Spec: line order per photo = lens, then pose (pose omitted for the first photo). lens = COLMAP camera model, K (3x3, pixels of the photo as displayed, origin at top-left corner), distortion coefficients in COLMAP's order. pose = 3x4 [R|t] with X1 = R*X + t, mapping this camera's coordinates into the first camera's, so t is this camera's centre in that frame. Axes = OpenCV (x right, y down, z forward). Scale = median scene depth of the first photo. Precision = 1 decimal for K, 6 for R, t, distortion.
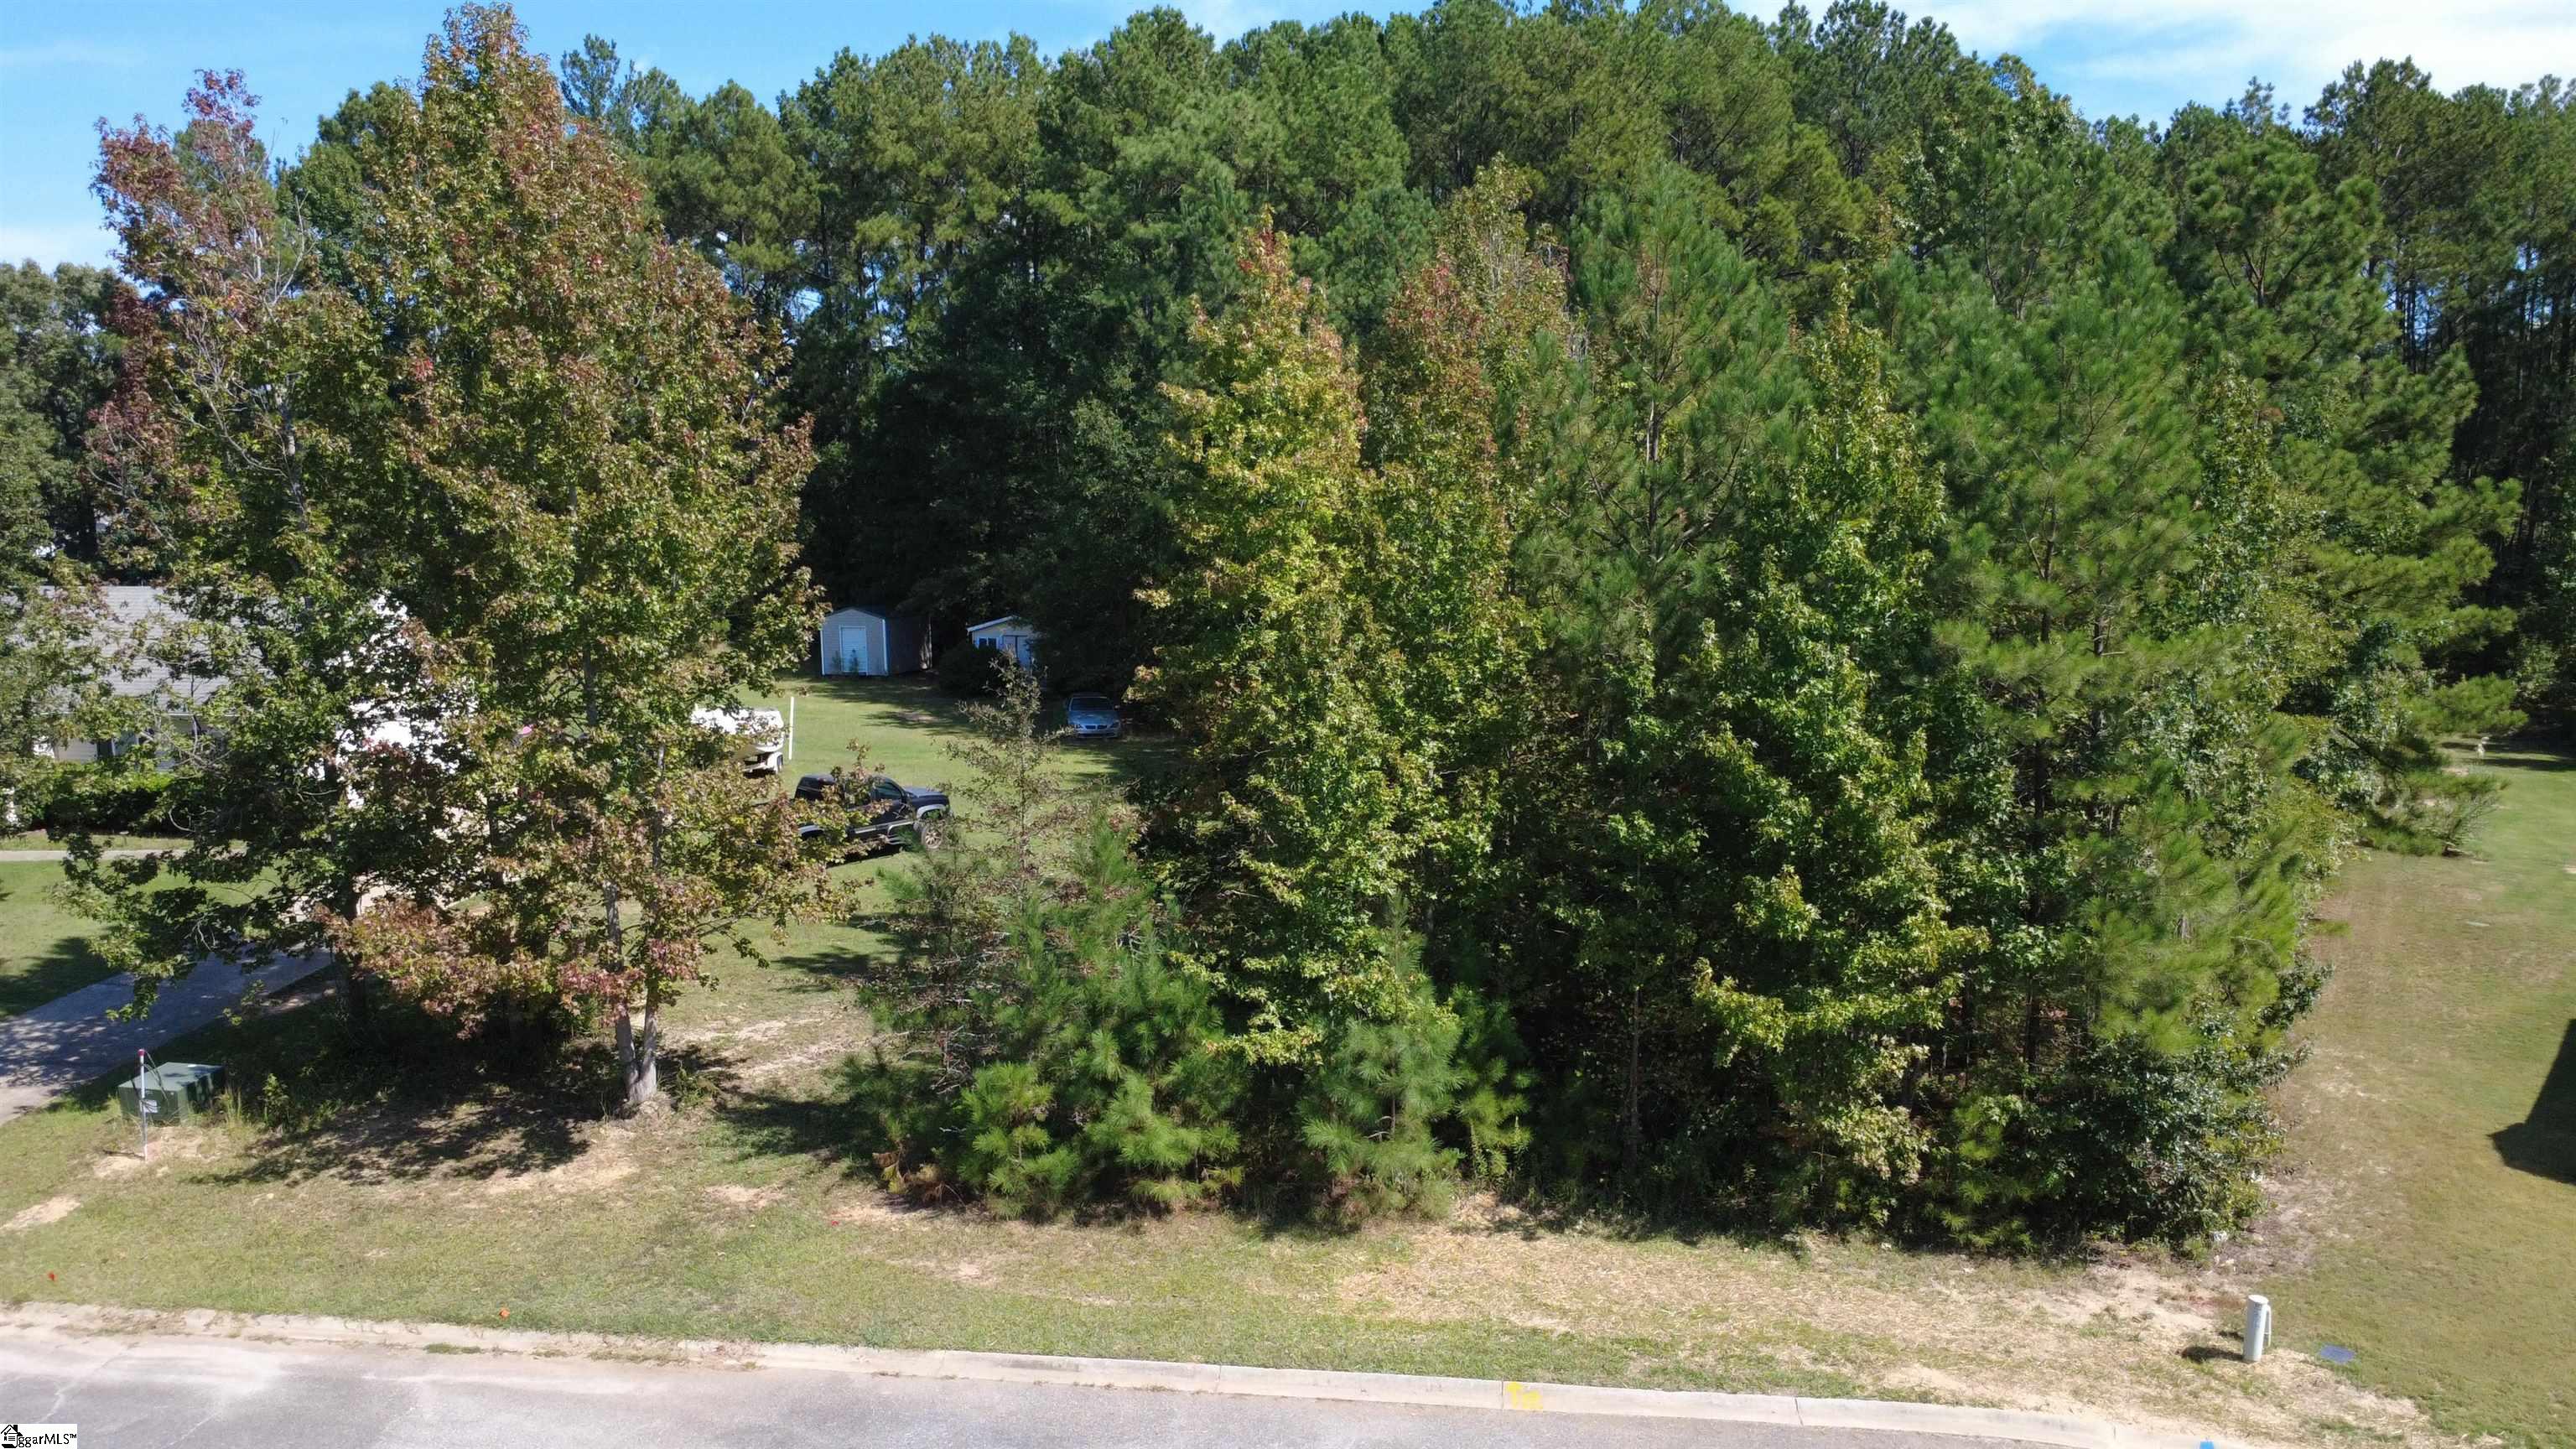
lens RADIAL K [[1875.2, 0, 1288.0], [0, 1875.2, 724.5], [0, 0, 1]] dist [0.000762, -0.003804]
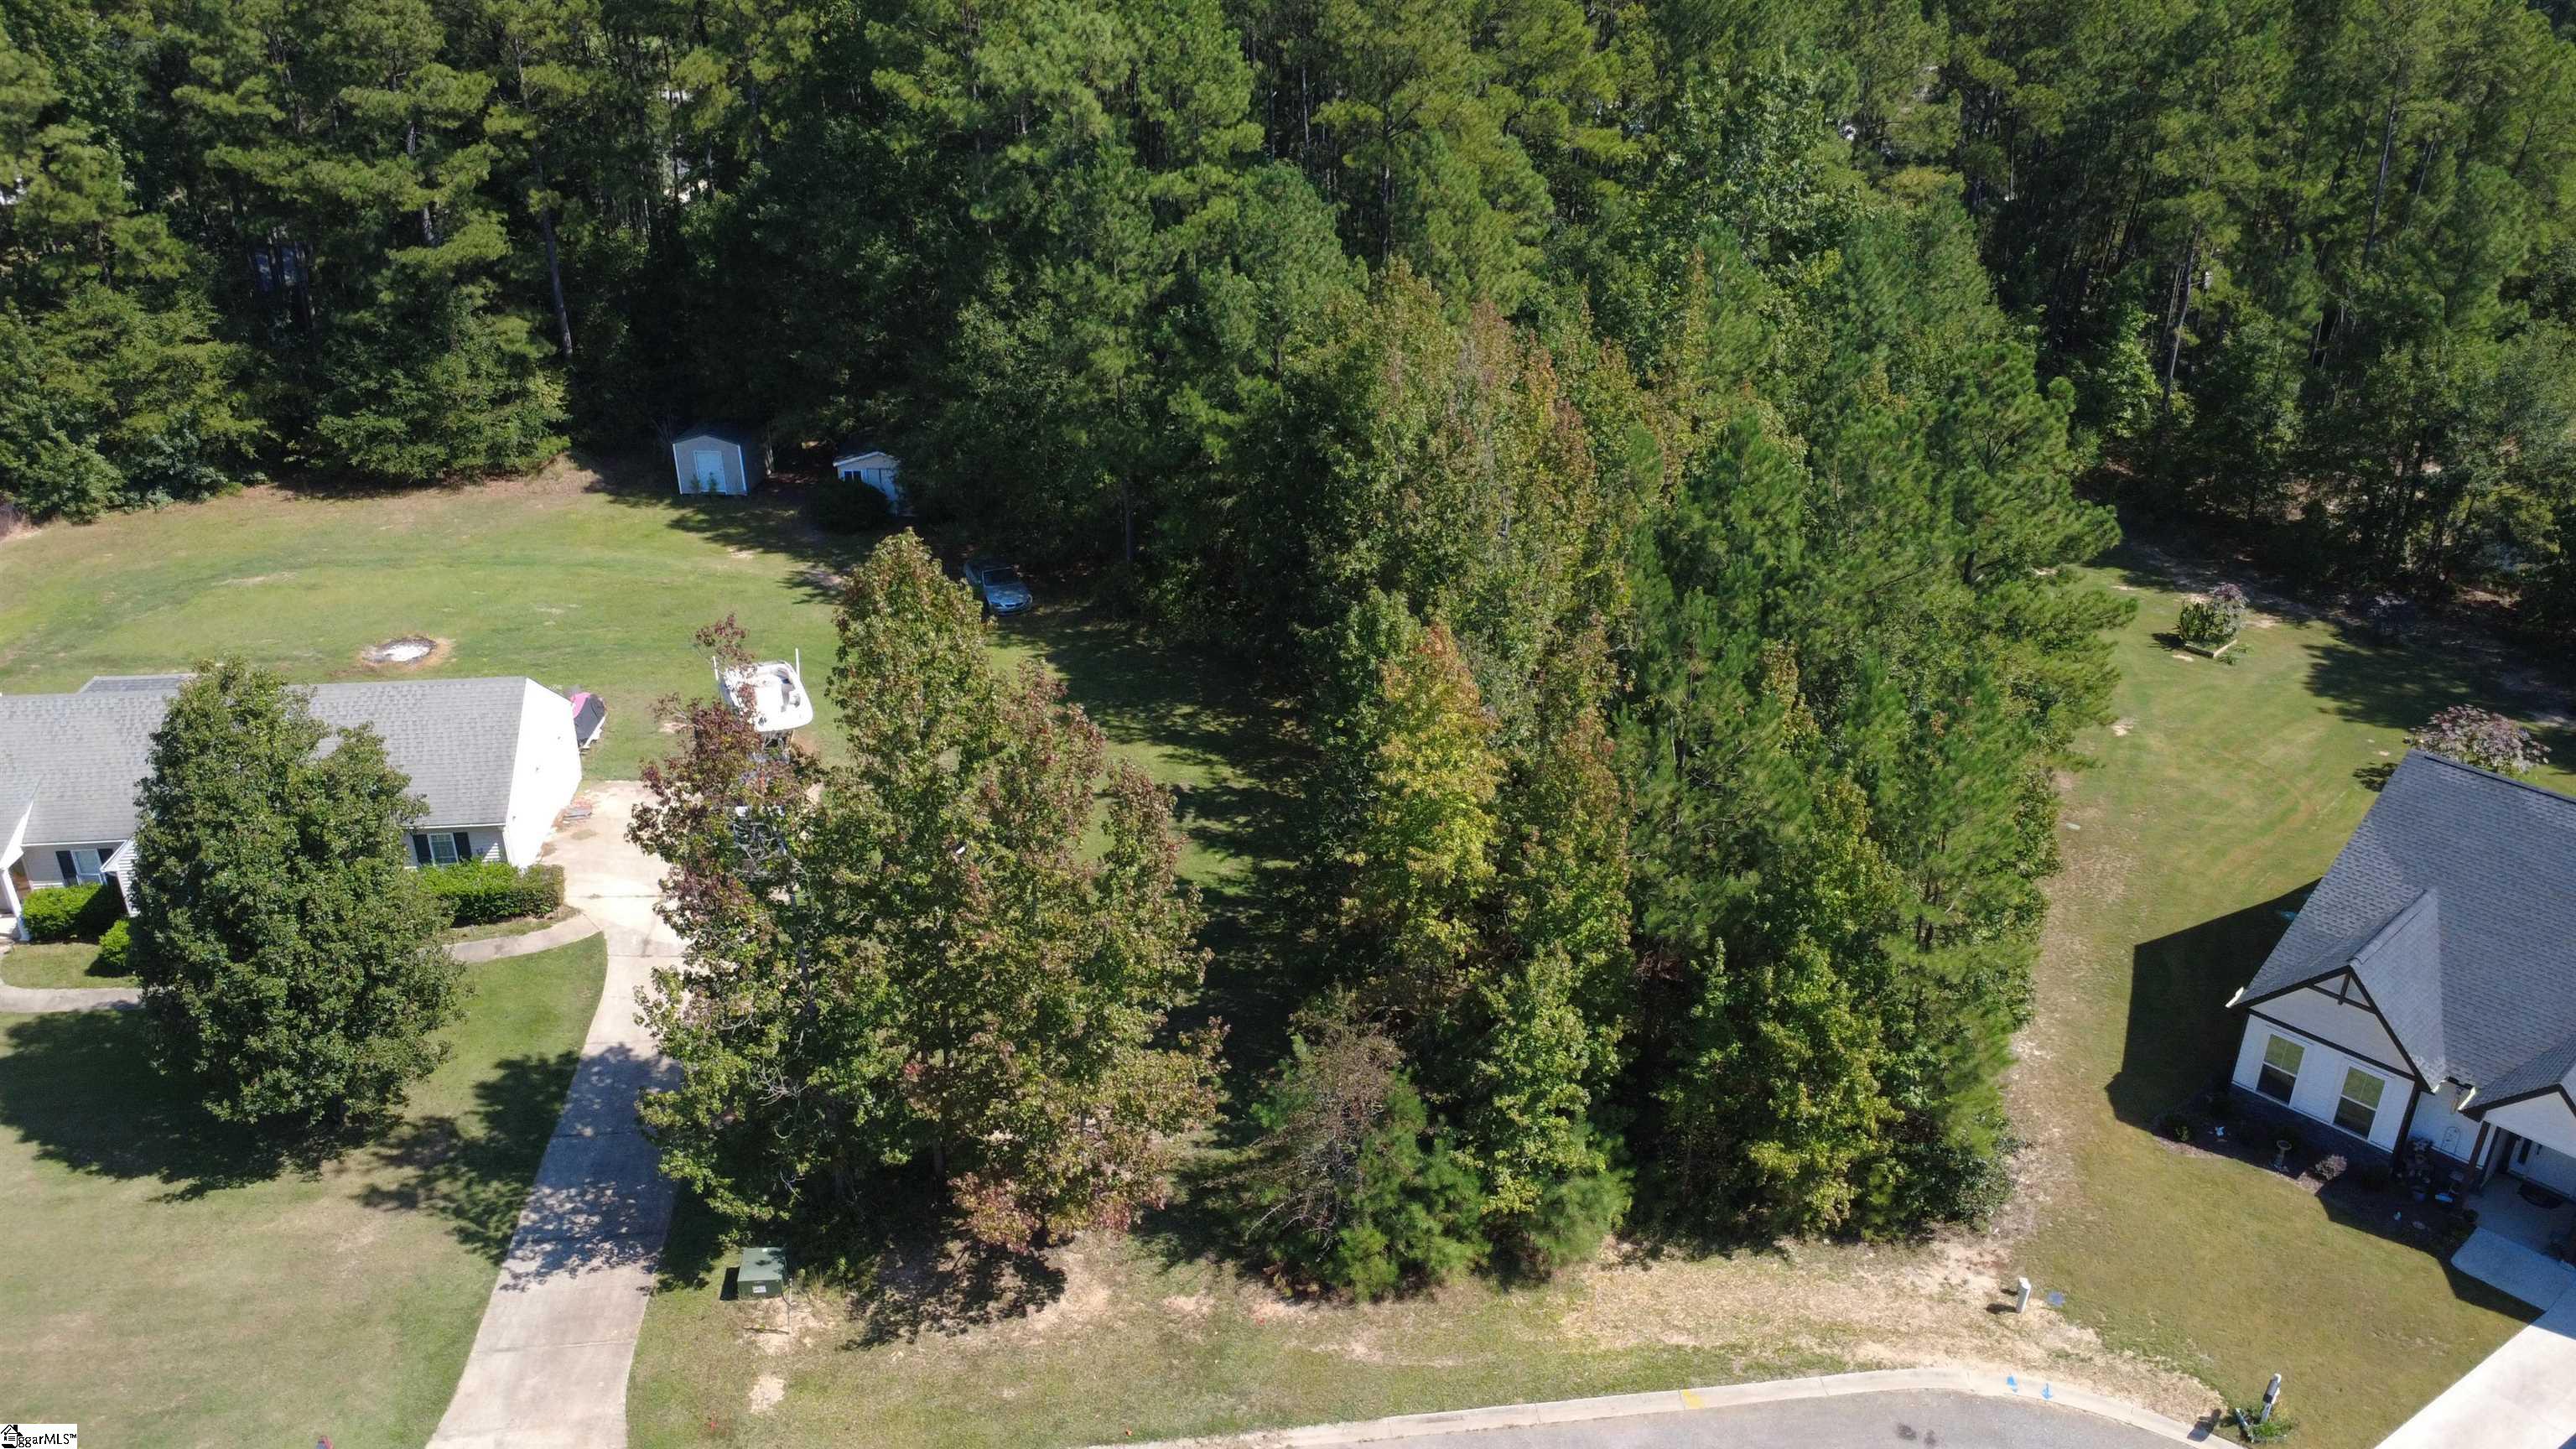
lens RADIAL K [[1875.2, 0, 1288.0], [0, 1875.2, 724.5], [0, 0, 1]] dist [0.000762, -0.003804]
pose [[0.971247, -0.097735, 0.217089, -0.533246], [0.026446, 0.950498, 0.309603, -0.772703], [-0.236602, -0.294959, 0.925753, -0.418792]]
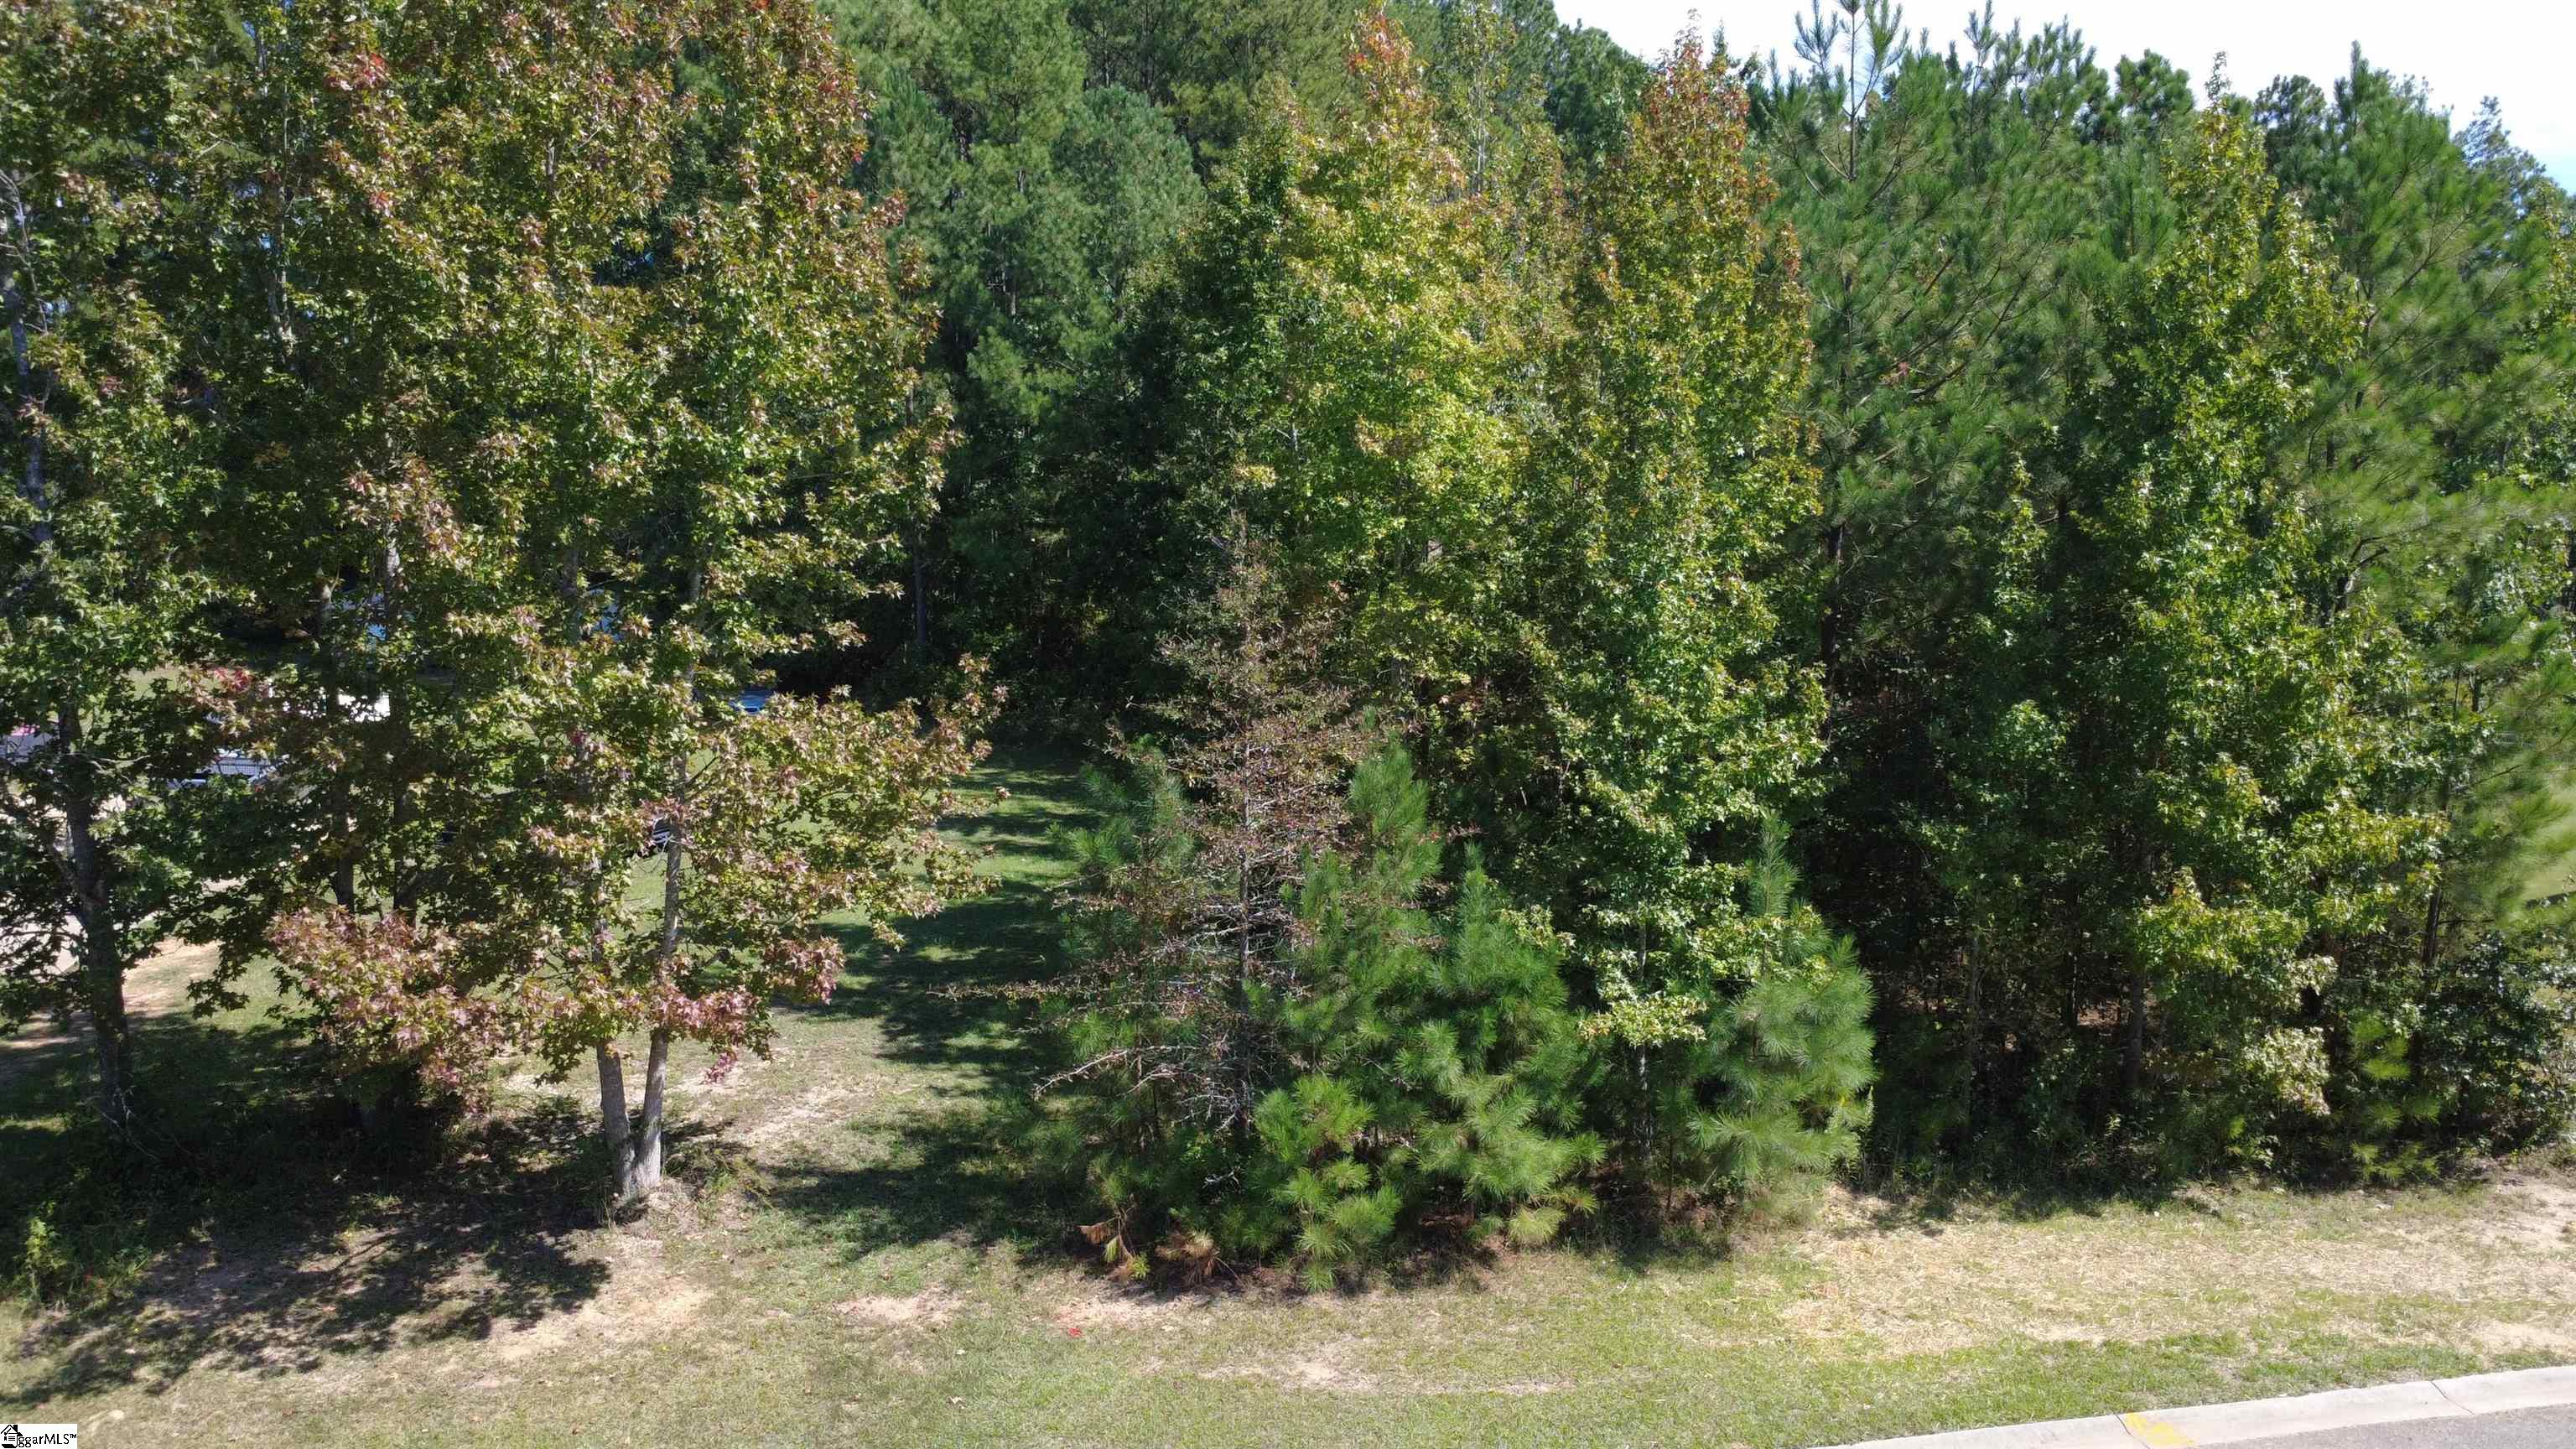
lens RADIAL K [[1875.2, 0, 1288.0], [0, 1875.2, 724.5], [0, 0, 1]] dist [0.000762, -0.003804]
pose [[0.948864, -0.036951, 0.313515, -0.376194], [0.037957, 0.999275, 0.002897, 0.040844], [-0.313395, 0.009151, 0.949579, 0.309208]]
